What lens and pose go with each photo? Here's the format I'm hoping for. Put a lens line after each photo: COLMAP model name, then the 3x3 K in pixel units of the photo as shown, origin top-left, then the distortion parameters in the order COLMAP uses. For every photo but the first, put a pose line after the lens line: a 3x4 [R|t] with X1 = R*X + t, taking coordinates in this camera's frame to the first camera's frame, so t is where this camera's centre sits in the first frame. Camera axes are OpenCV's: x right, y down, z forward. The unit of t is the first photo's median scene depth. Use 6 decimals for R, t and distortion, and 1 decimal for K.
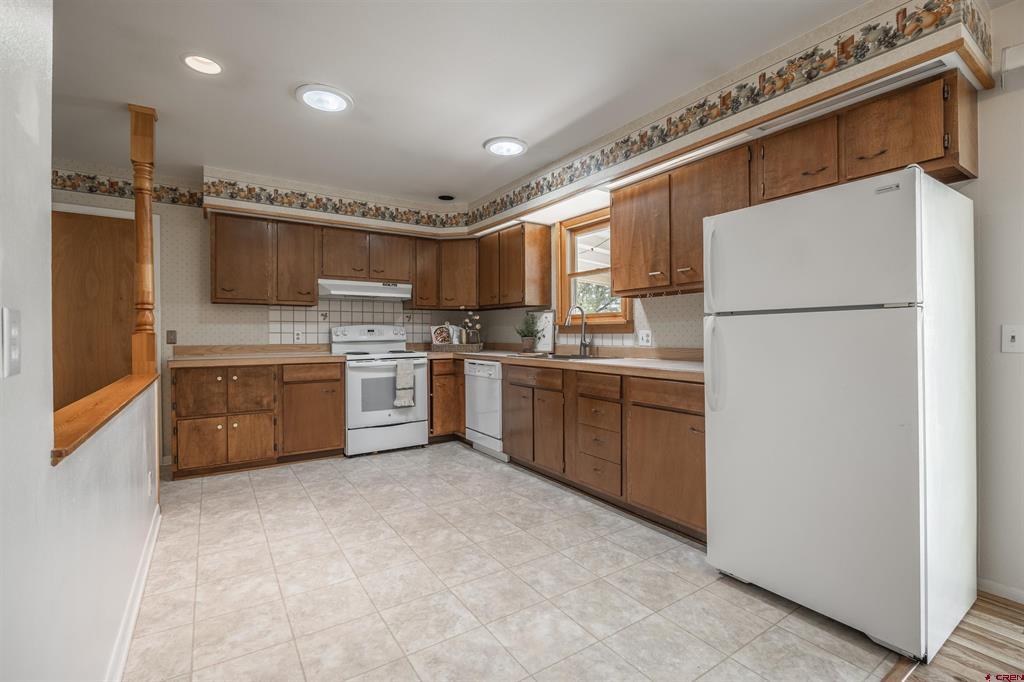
lens RADIAL K [[453.5, 0, 511.1], [0, 453.5, 340.3], [0, 0, 1]] dist [-0.012027, 0.000474]
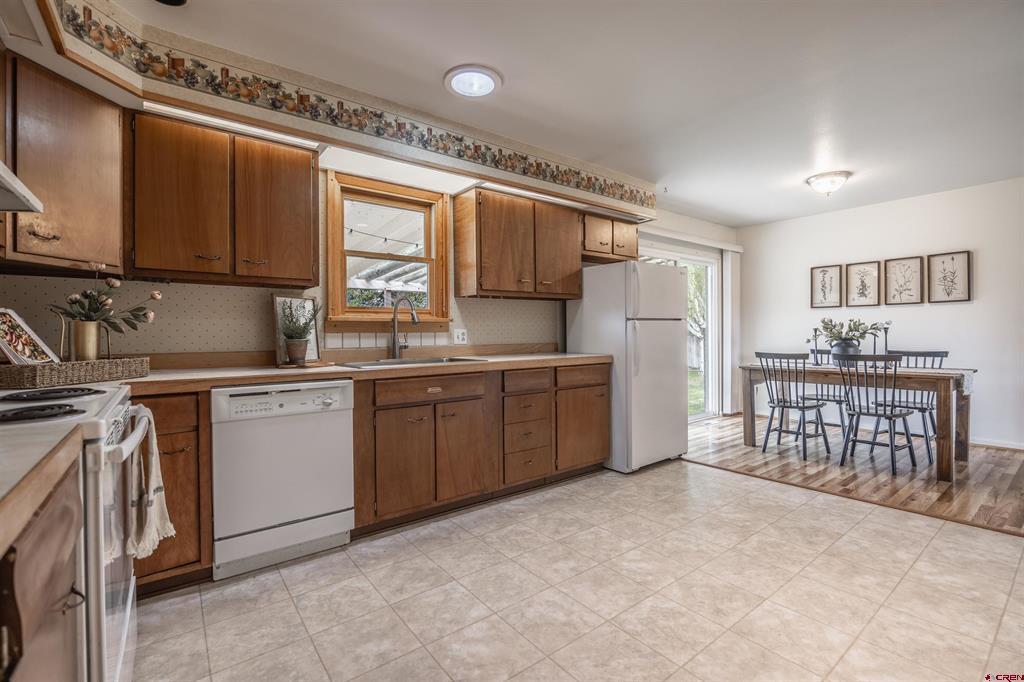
lens RADIAL K [[453.5, 0, 511.1], [0, 453.5, 340.3], [0, 0, 1]] dist [-0.012027, 0.000474]
pose [[-0.066148, -0.010278, 0.997757, -0.756856], [0.024967, 0.999617, 0.011952, -0.006285], [-0.997497, 0.025701, -0.065866, 0.984655]]
